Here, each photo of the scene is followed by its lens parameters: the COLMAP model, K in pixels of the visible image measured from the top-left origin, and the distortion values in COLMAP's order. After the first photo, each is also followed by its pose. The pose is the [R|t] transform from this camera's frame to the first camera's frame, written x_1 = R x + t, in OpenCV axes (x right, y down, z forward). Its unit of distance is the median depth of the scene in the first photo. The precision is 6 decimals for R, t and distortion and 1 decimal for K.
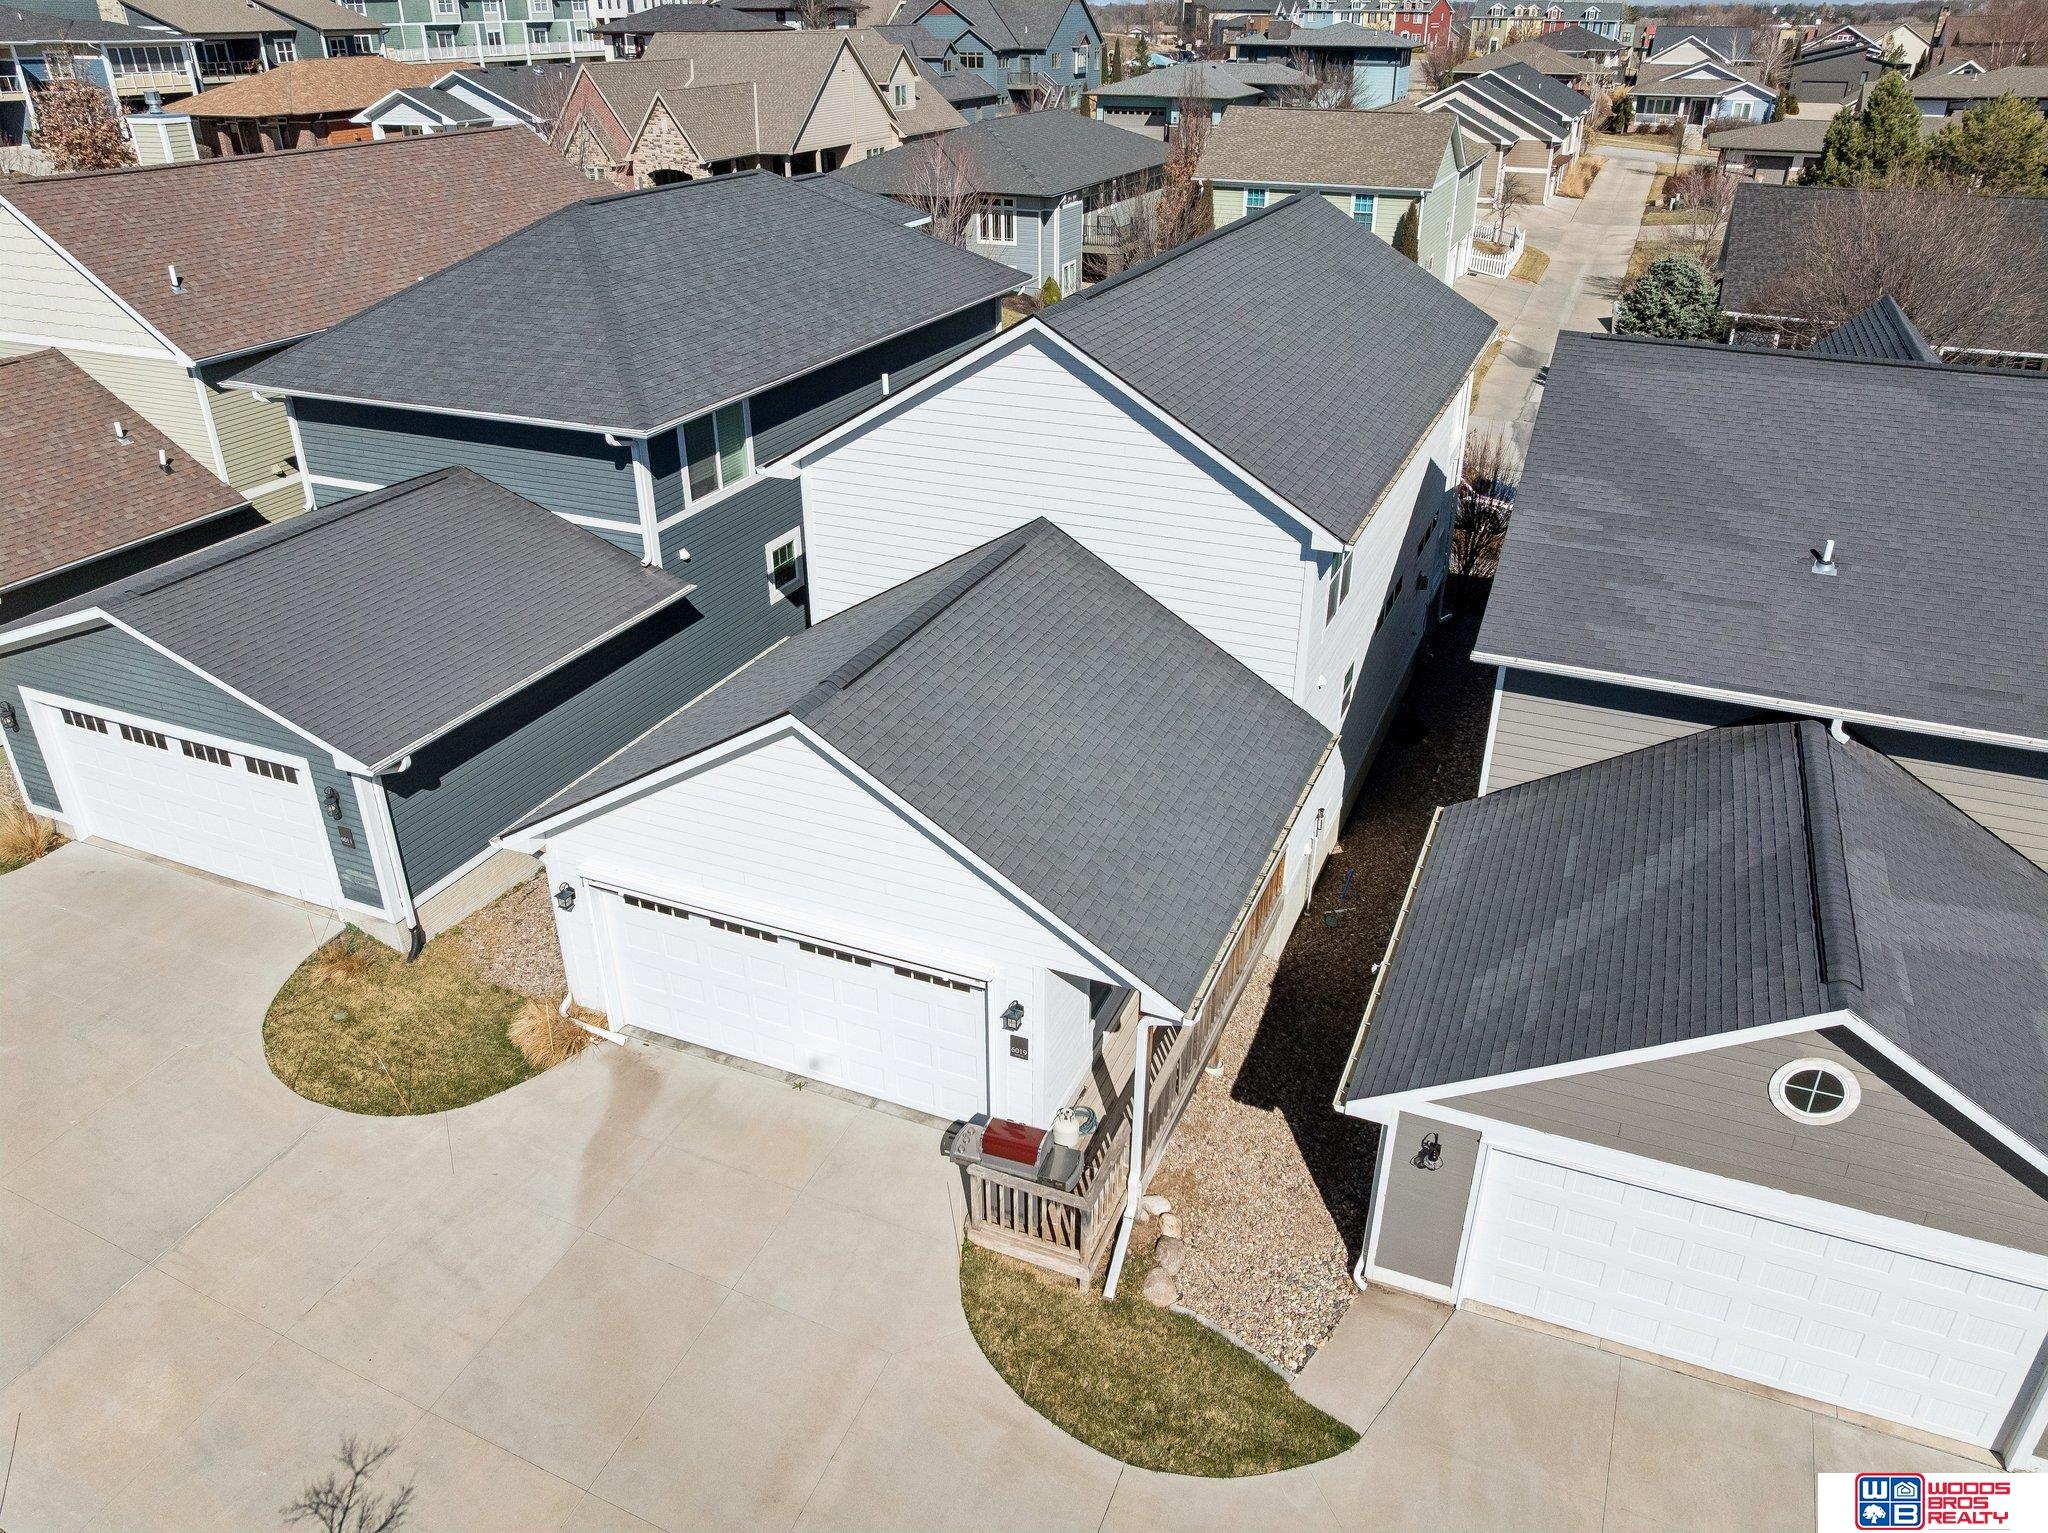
lens RADIAL K [[1449.7, 0, 1036.1], [0, 1449.7, 762.1], [0, 0, 1]] dist [-0.038367, 0.006260]
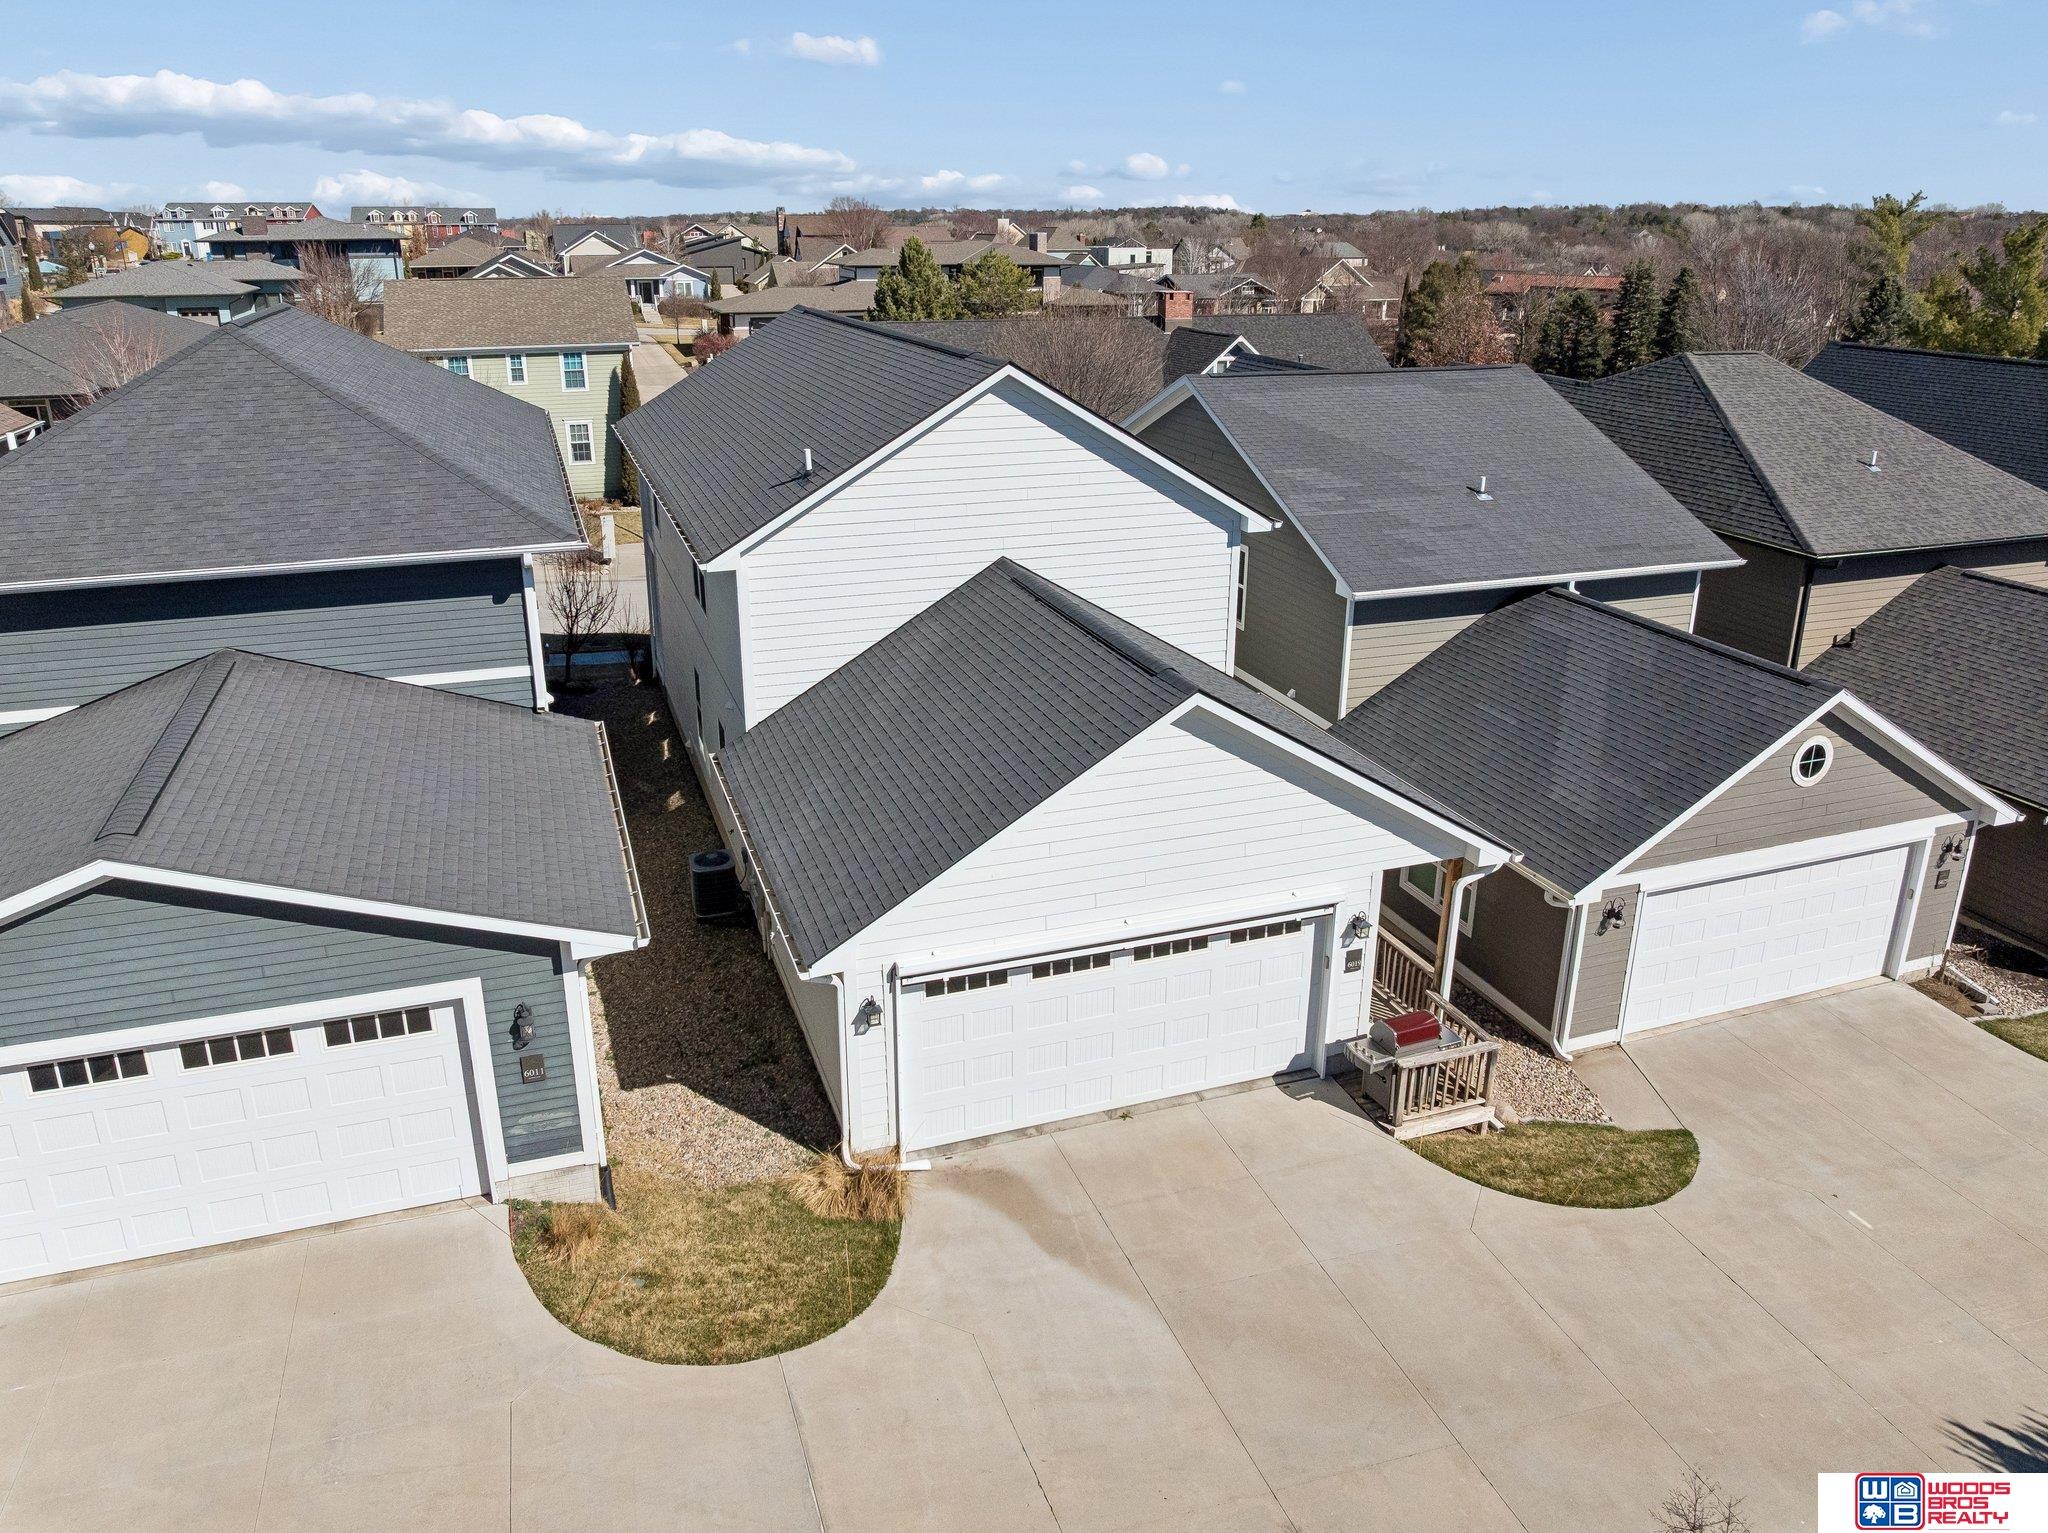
lens RADIAL K [[1460.7, 0, 1049.5], [0, 1460.7, 723.3], [0, 0, 1]] dist [-0.035681, 0.005403]
pose [[0.733620, -0.219121, 0.643263, -0.648912], [0.315013, 0.948397, -0.036200, -0.005458], [-0.602136, 0.229193, 0.764789, 0.188034]]
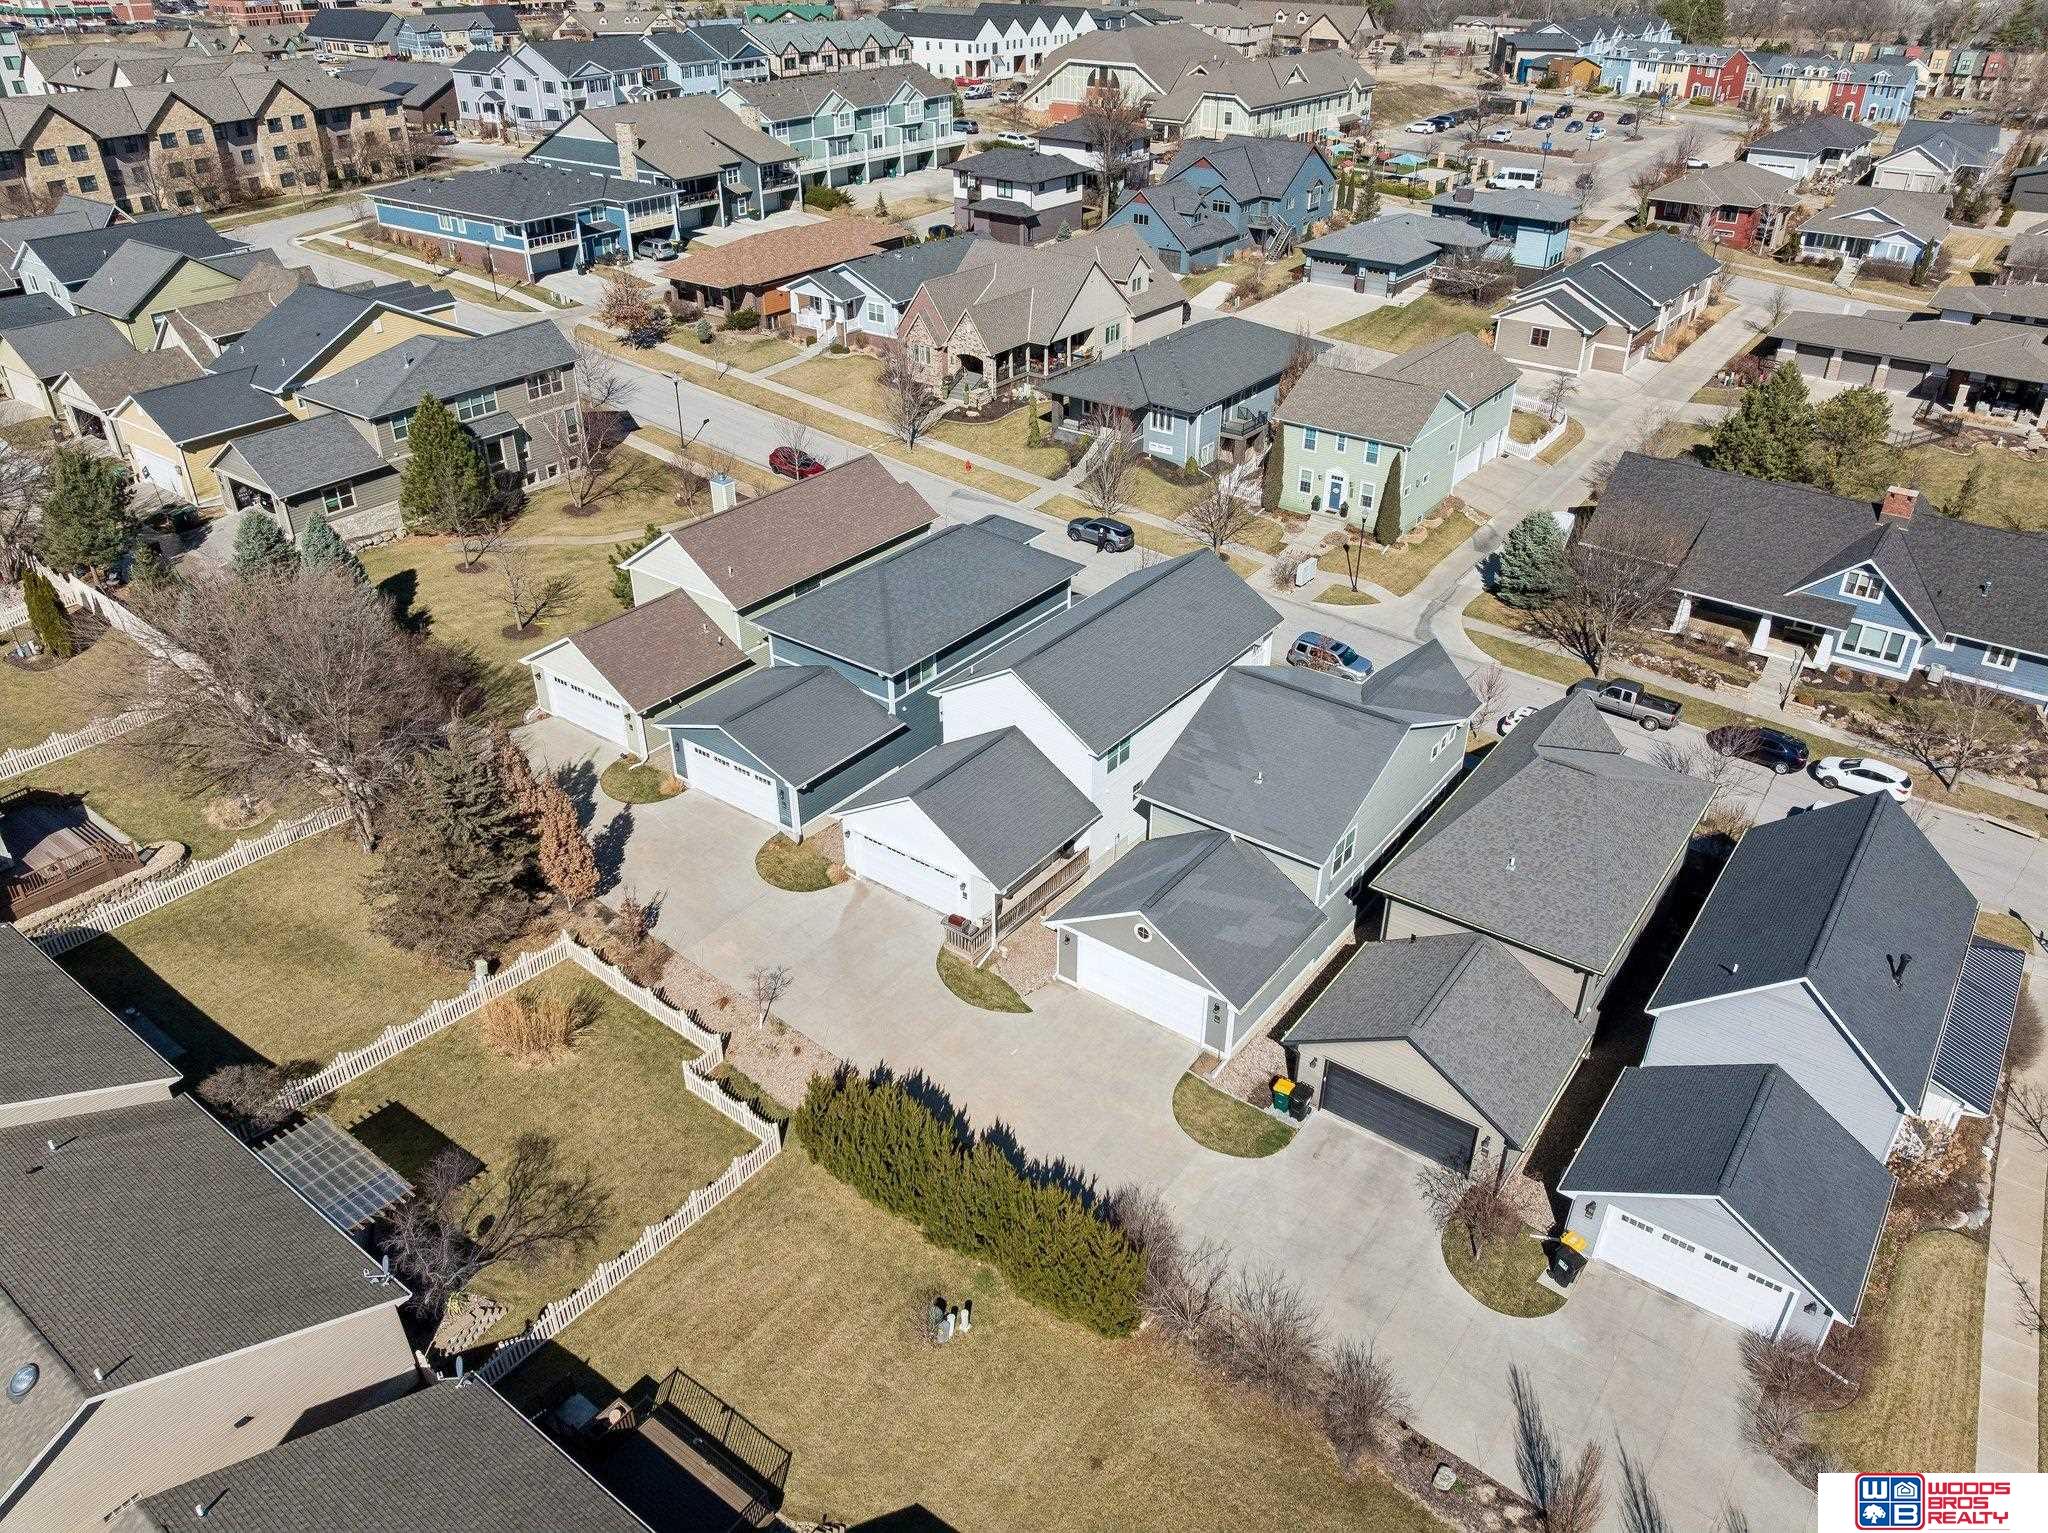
lens RADIAL K [[1449.7, 0, 1036.1], [0, 1449.7, 762.1], [0, 0, 1]] dist [-0.038367, 0.006260]
pose [[0.971543, 0.124571, -0.201461, 0.622754], [-0.112909, 0.991247, 0.068424, -0.290011], [0.208221, -0.043730, 0.977104, -1.799878]]
